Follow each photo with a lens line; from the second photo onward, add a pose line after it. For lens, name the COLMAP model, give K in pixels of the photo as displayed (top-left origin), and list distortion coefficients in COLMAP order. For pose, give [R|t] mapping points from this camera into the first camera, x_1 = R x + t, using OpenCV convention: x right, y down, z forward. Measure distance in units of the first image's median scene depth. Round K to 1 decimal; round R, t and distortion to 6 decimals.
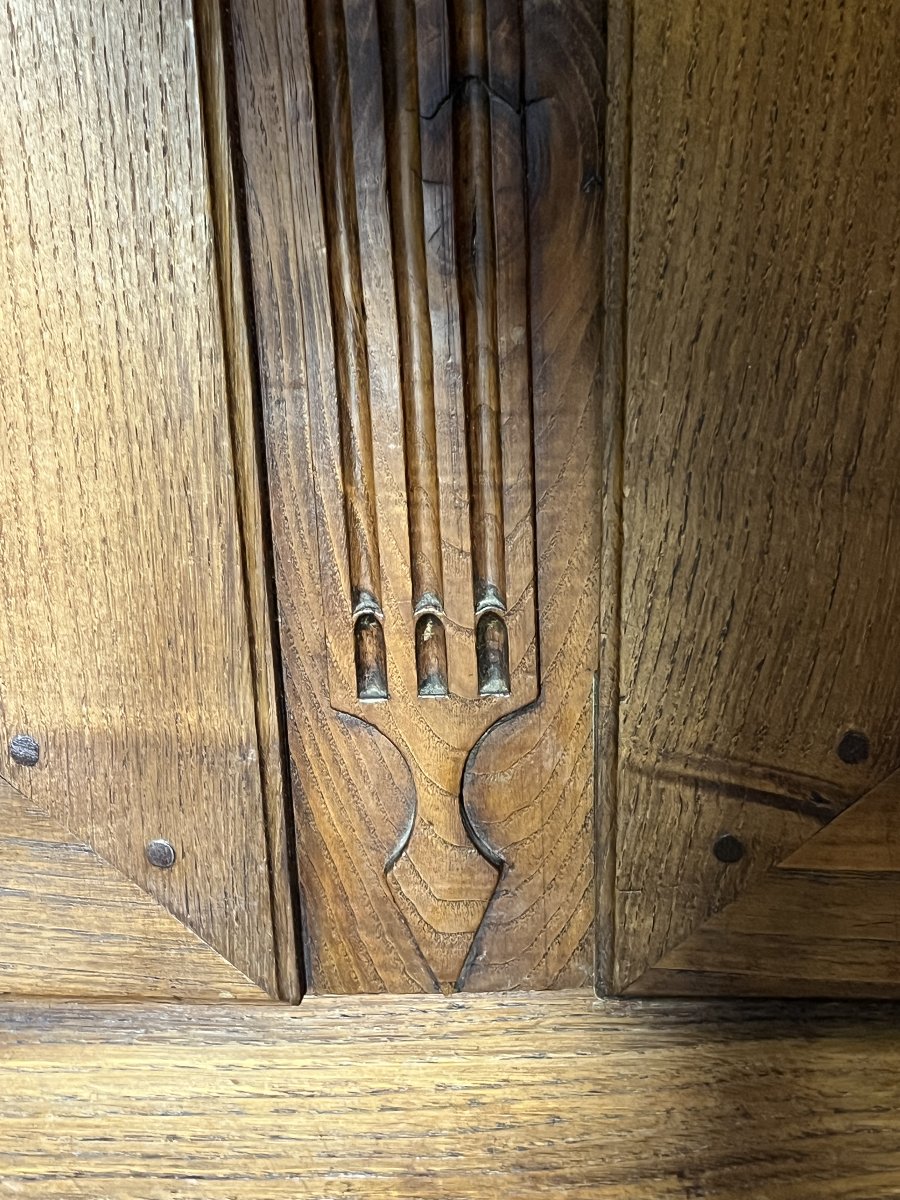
lens RADIAL K [[1884.0, 0, 427.7], [0, 1884.0, 598.0], [0, 0, 1]] dist [0.225320, -0.801045]
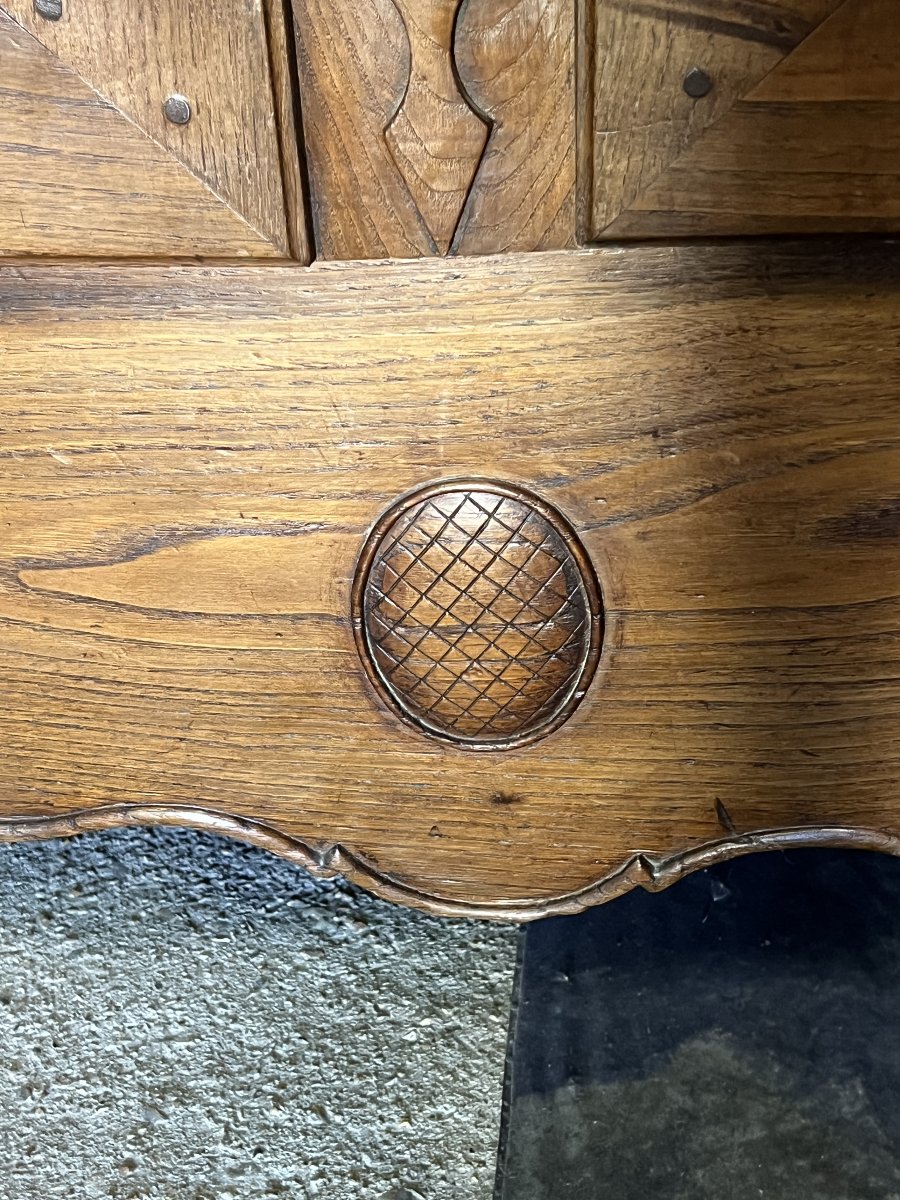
lens RADIAL K [[1884.0, 0, 427.7], [0, 1884.0, 598.0], [0, 0, 1]] dist [0.225320, -0.801045]
pose [[0.999589, -0.004339, -0.028348, 0.031457], [0.008927, 0.986455, 0.163790, 0.222928], [0.027253, -0.163976, 0.986088, -0.117660]]
